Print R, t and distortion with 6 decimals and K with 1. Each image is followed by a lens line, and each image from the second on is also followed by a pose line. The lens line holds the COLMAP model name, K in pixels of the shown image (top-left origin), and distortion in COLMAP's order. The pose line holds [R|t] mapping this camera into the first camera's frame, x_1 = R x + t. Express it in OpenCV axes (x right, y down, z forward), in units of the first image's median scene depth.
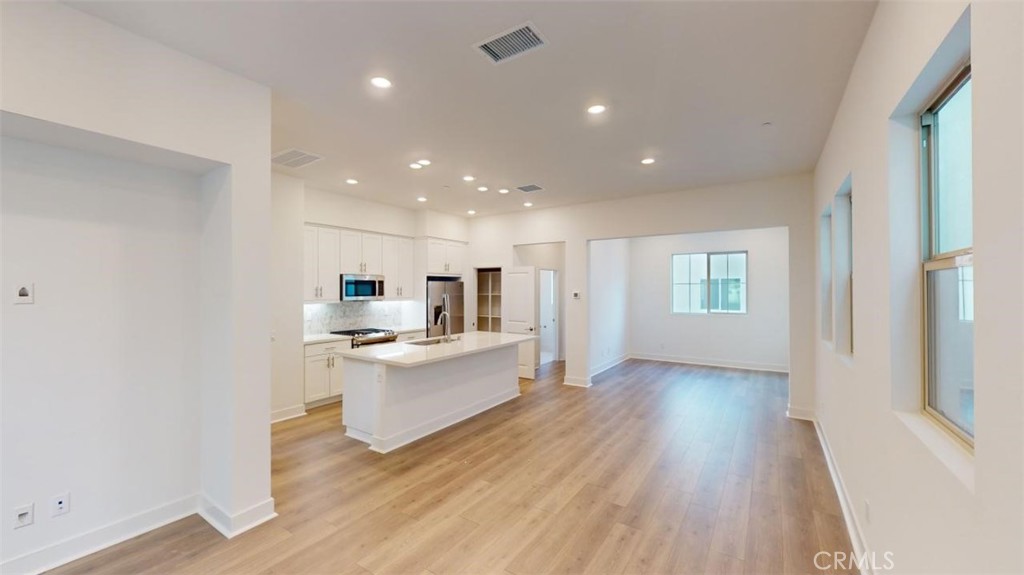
lens RADIAL K [[389.5, 0, 513.5], [0, 389.5, 288.3], [0, 0, 1]] dist [0.000269, -0.000161]
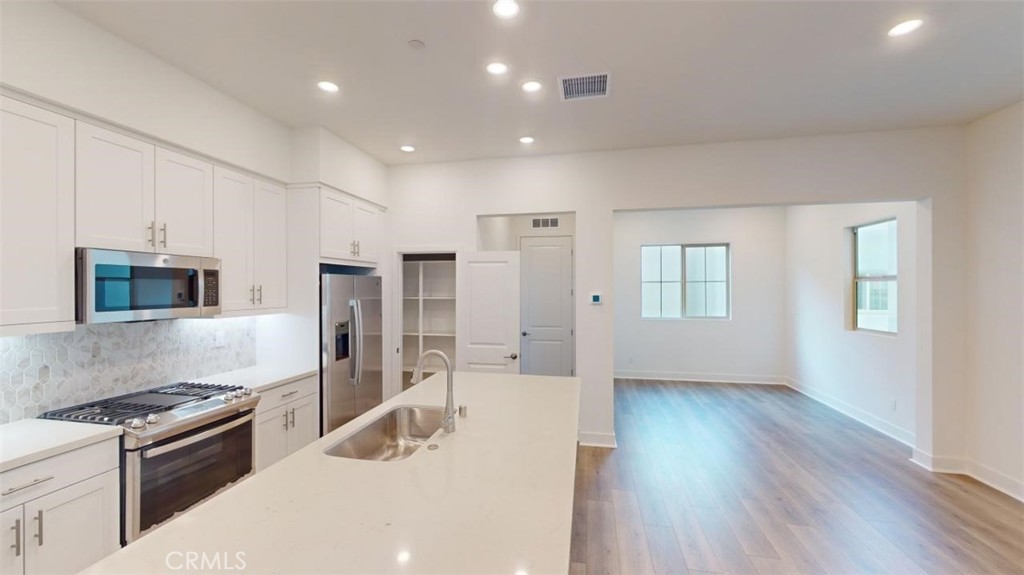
lens RADIAL K [[389.5, 0, 512.7], [0, 389.5, 289.1], [0, 0, 1]] dist [0.000269, -0.000161]
pose [[0.925071, -0.002170, 0.379788, -0.209284], [0.000643, 0.999991, 0.004146, -0.000596], [-0.379794, -0.003591, 0.925064, 0.512740]]
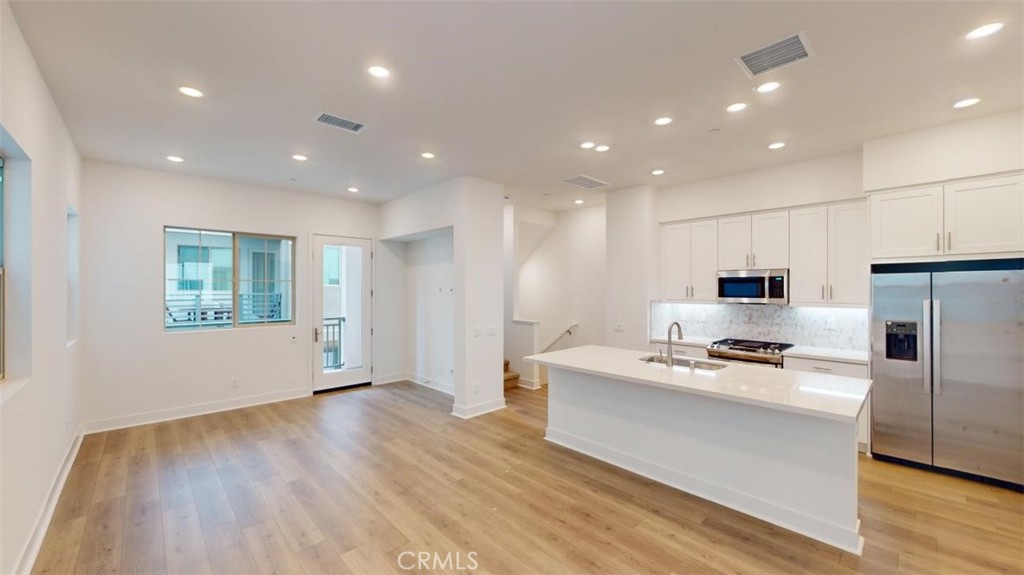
lens RADIAL K [[389.5, 0, 510.0], [0, 389.5, 287.2], [0, 0, 1]] dist [0.000269, -0.000161]
pose [[-0.226899, -0.003867, -0.973911, 0.474064], [0.002775, 0.999985, -0.004617, 0.001689], [0.973914, -0.003751, -0.226885, 0.724421]]
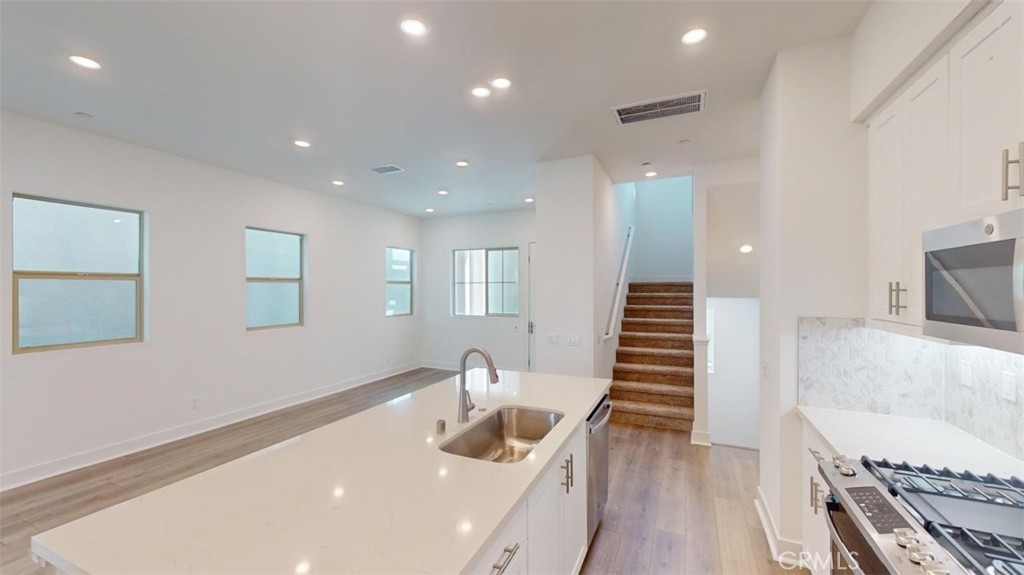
lens RADIAL K [[389.5, 0, 511.7], [0, 389.5, 289.2], [0, 0, 1]] dist [0.000269, -0.000161]
pose [[-0.986398, -0.001550, -0.164369, -0.121032], [-0.001277, 0.999998, -0.001769, 0.002869], [0.164371, -0.001535, -0.986397, 1.160127]]
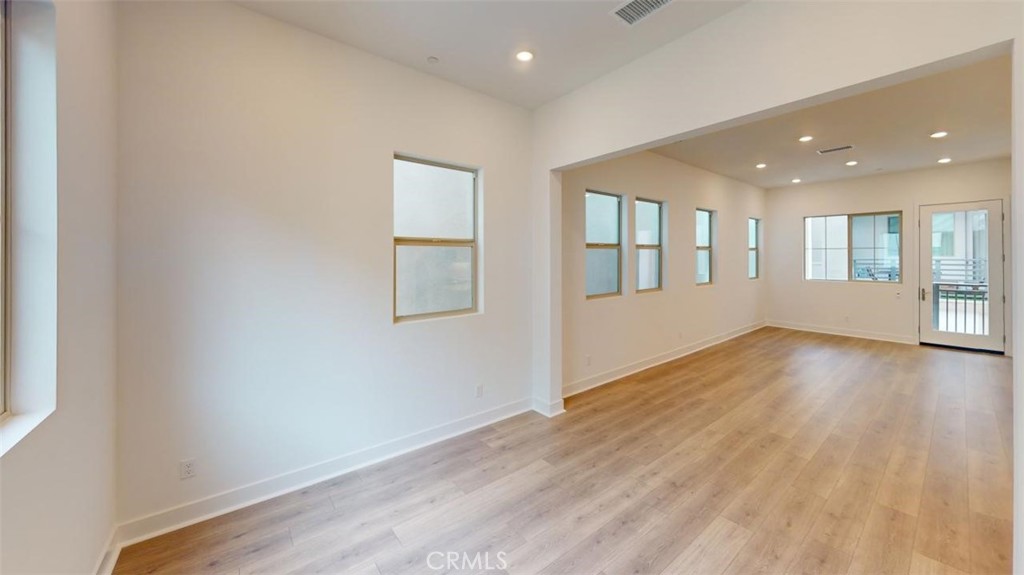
lens RADIAL K [[389.5, 0, 507.4], [0, 389.5, 264.8], [0, 0, 1]] dist [0.000269, -0.000161]
pose [[-0.958970, -0.009097, 0.283361, 0.473835], [-0.001418, 0.999627, 0.027291, 0.000936], [-0.283503, 0.025769, -0.958625, 1.450917]]
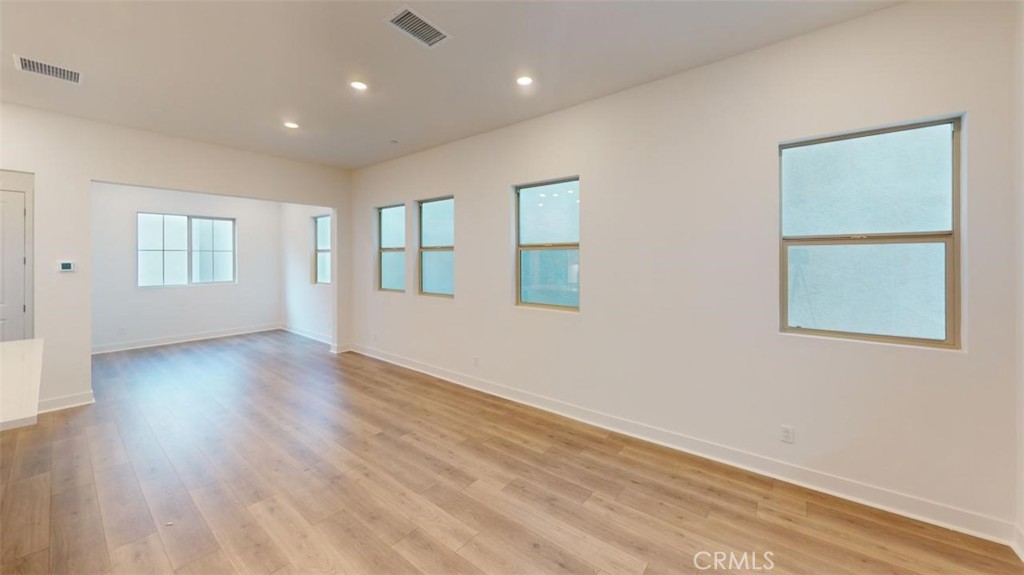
lens RADIAL K [[389.5, 0, 528.0], [0, 389.5, 257.5], [0, 0, 1]] dist [0.000269, -0.000161]
pose [[0.094820, -0.003624, 0.995488, -0.430648], [-0.000752, 0.999993, 0.003712, -0.000349], [-0.995494, -0.001101, 0.094817, 0.198741]]
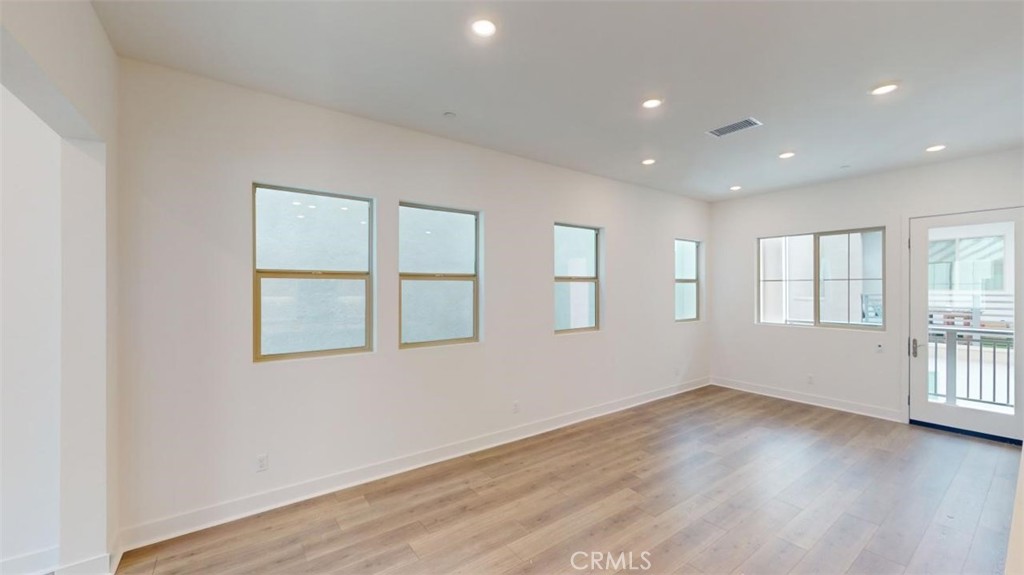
lens RADIAL K [[389.5, 0, 513.6], [0, 389.5, 289.1], [0, 0, 1]] dist [0.000269, -0.000161]
pose [[-0.936960, -0.000557, 0.349437, 0.096708], [-0.000862, 0.999999, -0.000716, 0.002463], [-0.349436, -0.000972, -0.936960, 1.009085]]
